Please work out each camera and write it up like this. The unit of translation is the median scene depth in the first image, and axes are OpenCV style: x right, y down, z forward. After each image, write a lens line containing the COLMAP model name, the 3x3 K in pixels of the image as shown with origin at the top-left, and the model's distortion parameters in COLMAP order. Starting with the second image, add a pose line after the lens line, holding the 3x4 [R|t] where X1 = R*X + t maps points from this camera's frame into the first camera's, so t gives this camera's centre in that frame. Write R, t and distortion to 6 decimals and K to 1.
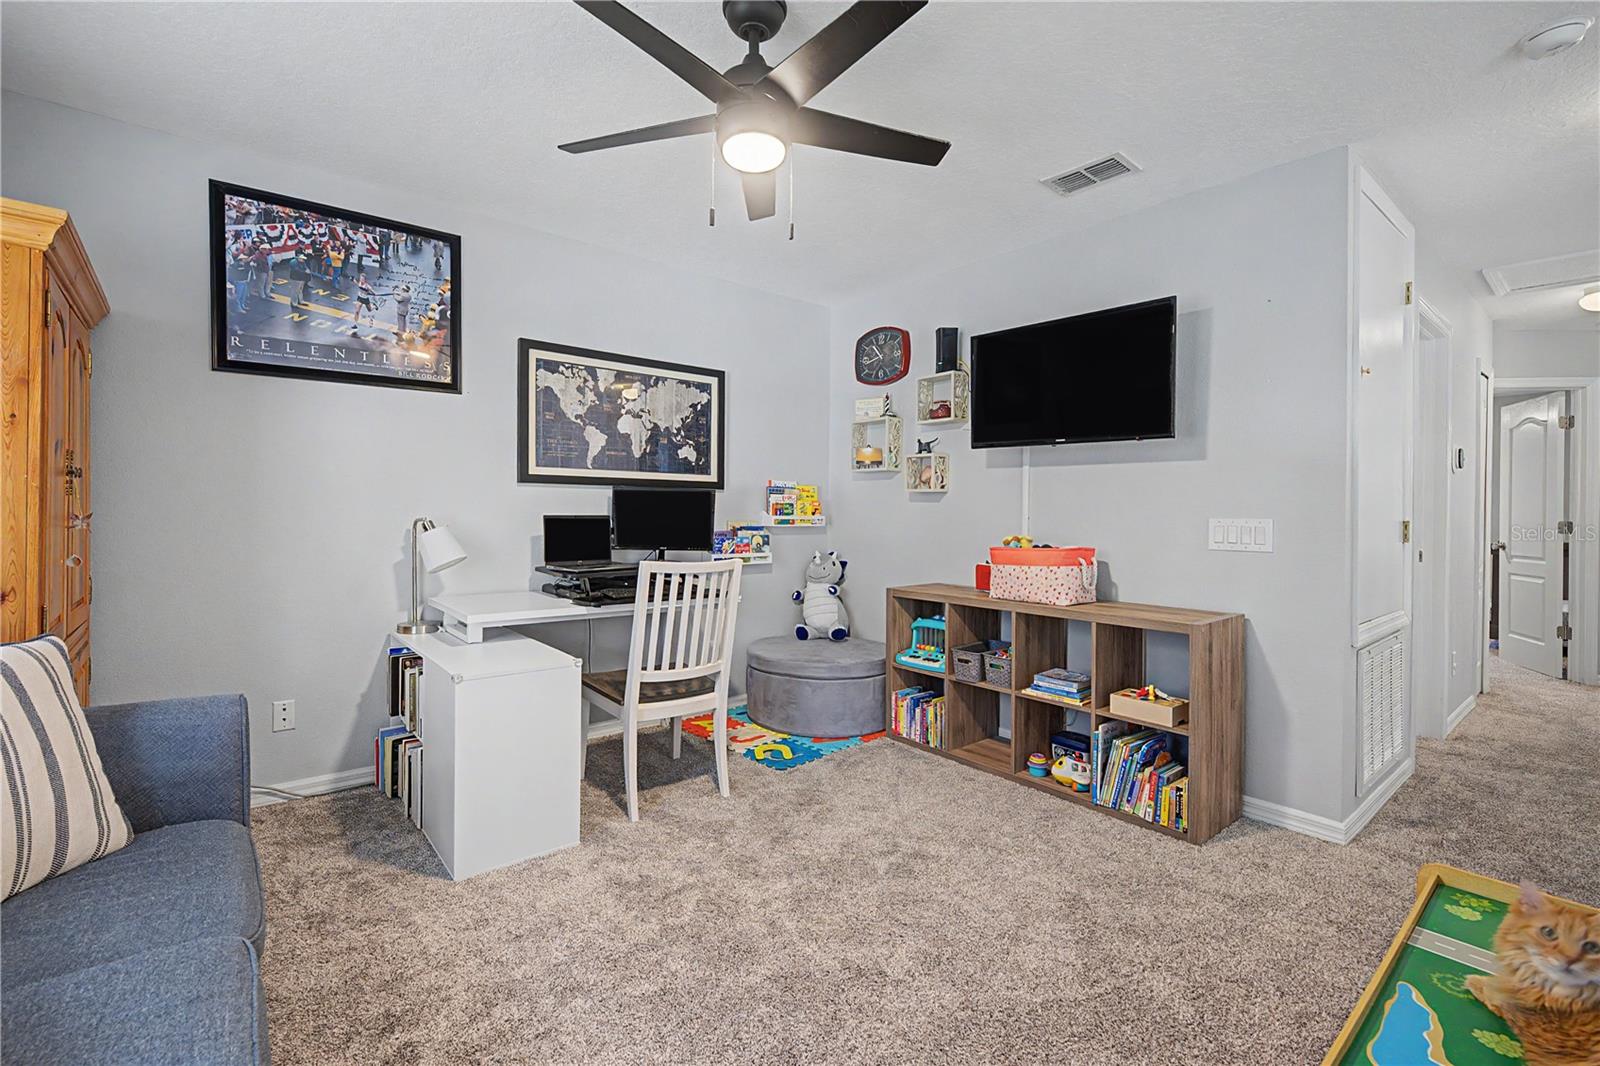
lens RADIAL K [[699.1, 0, 800.0], [0, 699.1, 533.0], [0, 0, 1]] dist [-0.000628, -0.000192]
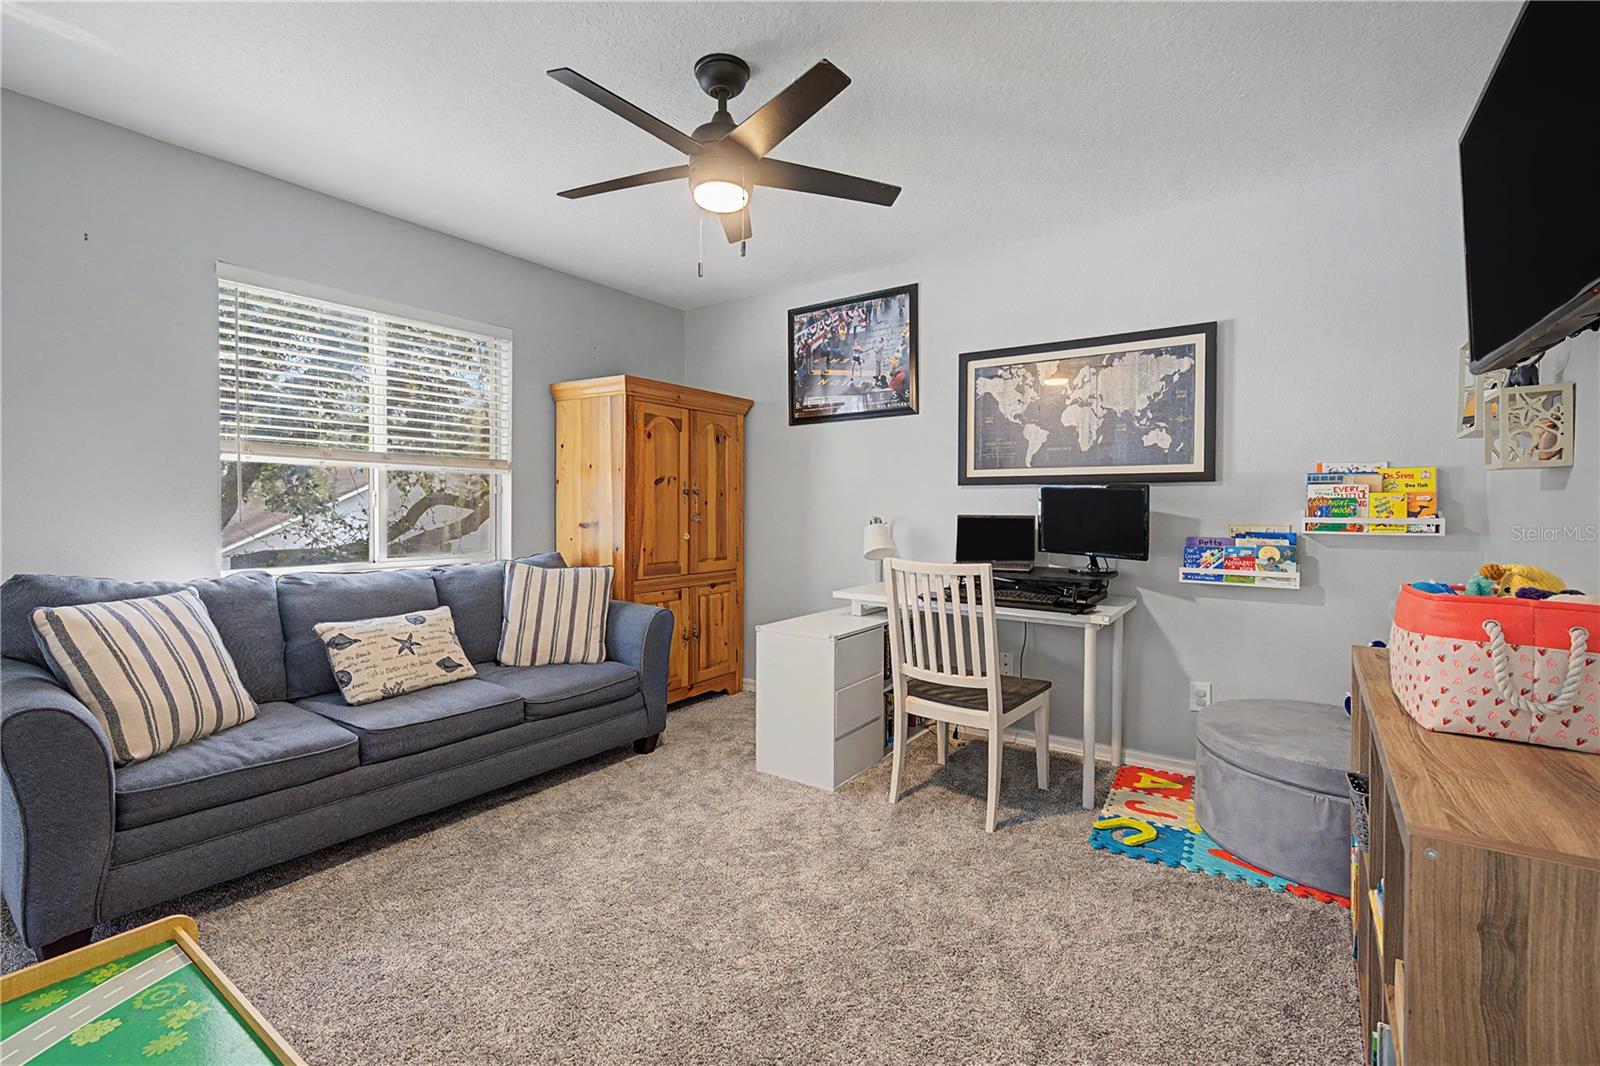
lens RADIAL K [[723.0, 0, 797.6], [0, 723.0, 530.4], [0, 0, 1]] dist [0.000295, -0.000032]
pose [[0.254833, 0.022733, -0.966718, 0.625217], [-0.029660, 0.999437, 0.015684, -0.011258], [0.966530, 0.024676, 0.255364, 0.455819]]
